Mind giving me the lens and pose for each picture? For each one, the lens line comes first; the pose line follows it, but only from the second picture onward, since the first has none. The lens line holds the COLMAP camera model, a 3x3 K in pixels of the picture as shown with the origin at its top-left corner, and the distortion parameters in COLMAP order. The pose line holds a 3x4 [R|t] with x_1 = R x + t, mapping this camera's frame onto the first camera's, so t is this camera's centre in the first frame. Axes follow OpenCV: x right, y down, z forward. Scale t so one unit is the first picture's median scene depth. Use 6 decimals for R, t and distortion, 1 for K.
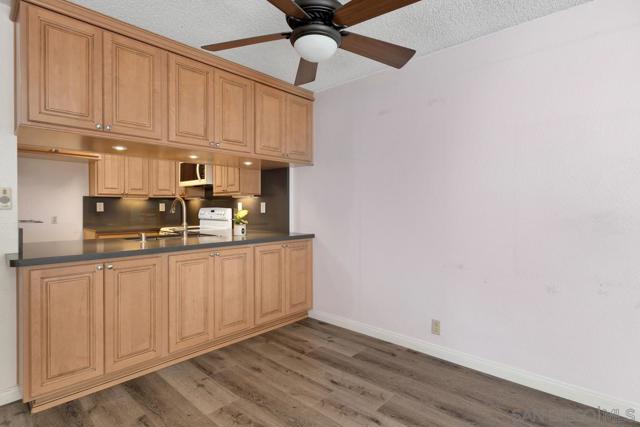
lens RADIAL K [[326.5, 0, 318.3], [0, 326.5, 207.2], [0, 0, 1]] dist [0.000960, -0.000157]
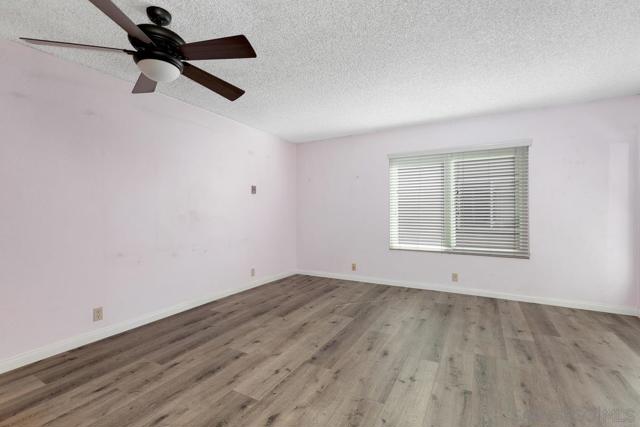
lens RADIAL K [[288.5, 0, 321.2], [0, 288.5, 196.0], [0, 0, 1]] dist [-0.000910, -0.000625]
pose [[-0.231711, 0.041050, 0.971918, -0.710322], [0.002958, 0.999134, -0.041494, 0.001378], [-0.972780, -0.006740, -0.231632, 0.419933]]
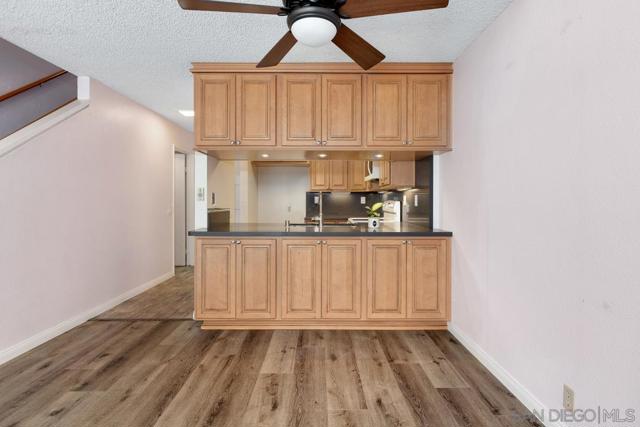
lens RADIAL K [[318.7, 0, 321.3], [0, 318.7, 200.6], [0, 0, 1]] dist [-0.000205, 0.000046]
pose [[0.681830, 0.002117, -0.731508, 0.417048], [-0.002284, 0.999997, 0.000764, 0.001686], [0.731508, 0.001150, 0.681832, 0.232012]]
